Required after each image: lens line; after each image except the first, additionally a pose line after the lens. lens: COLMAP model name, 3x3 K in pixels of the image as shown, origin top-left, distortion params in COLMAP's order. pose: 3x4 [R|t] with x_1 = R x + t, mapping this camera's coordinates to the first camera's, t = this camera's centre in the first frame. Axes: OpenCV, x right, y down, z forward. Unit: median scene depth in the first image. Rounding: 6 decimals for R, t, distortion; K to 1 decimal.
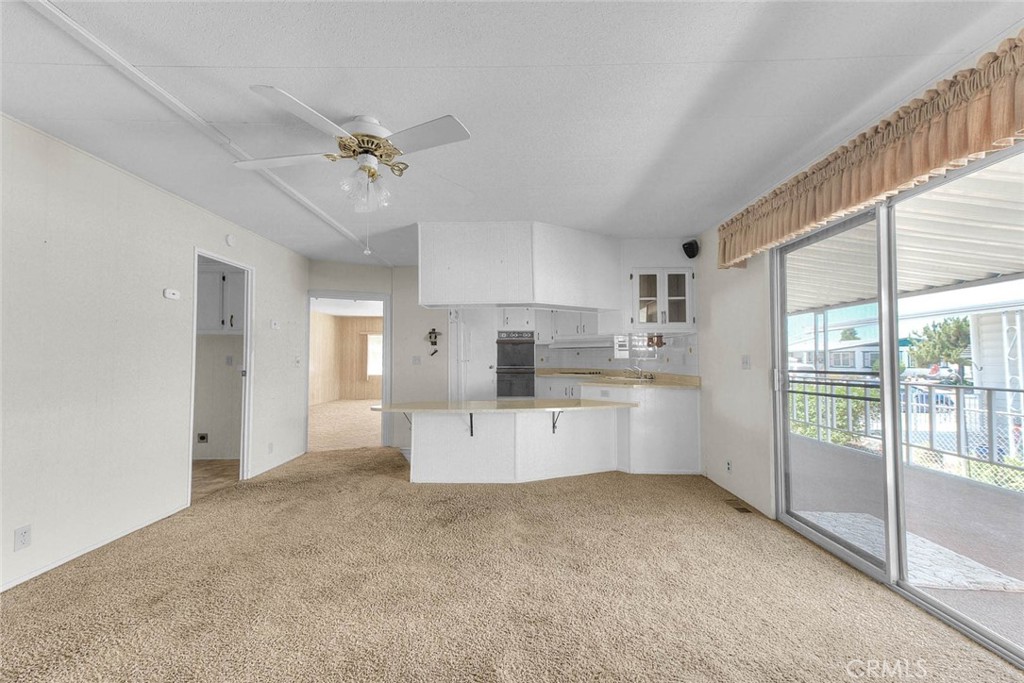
lens RADIAL K [[413.2, 0, 507.0], [0, 413.2, 347.2], [0, 0, 1]] dist [0.017916, -0.000238]
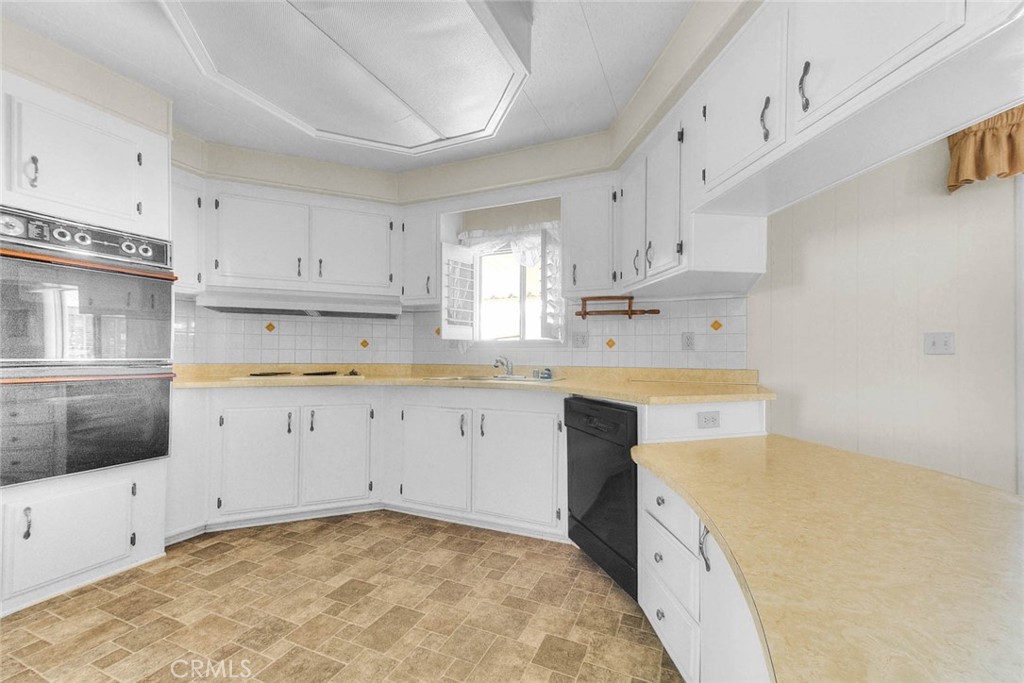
lens RADIAL K [[412.6, 0, 528.7], [0, 412.6, 353.0], [0, 0, 1]] dist [0.019419, -0.000087]
pose [[0.375981, 0.012565, 0.926542, -0.207490], [-0.035269, 0.999378, 0.000759, 0.056596], [-0.925956, -0.032964, 0.376190, 1.061341]]
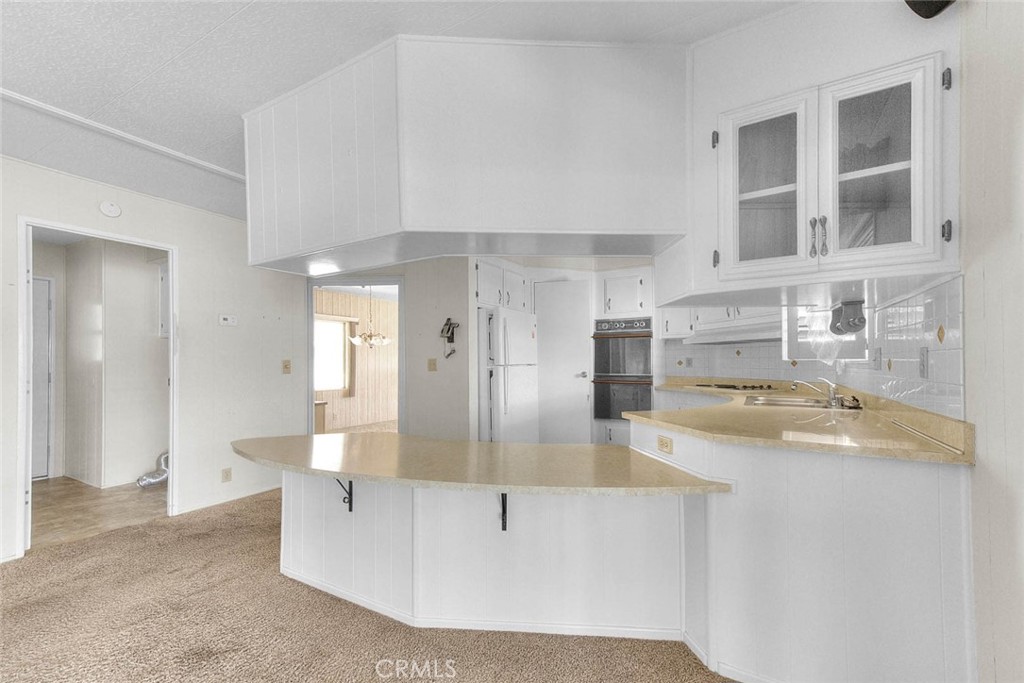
lens RADIAL K [[418.1, 0, 523.4], [0, 418.1, 360.8], [0, 0, 1]] dist [0.022587, -0.000037]
pose [[0.881663, -0.004414, -0.471858, 0.327617], [0.017212, 0.999592, 0.022810, 0.014882], [0.471565, -0.028232, 0.881379, 0.584510]]
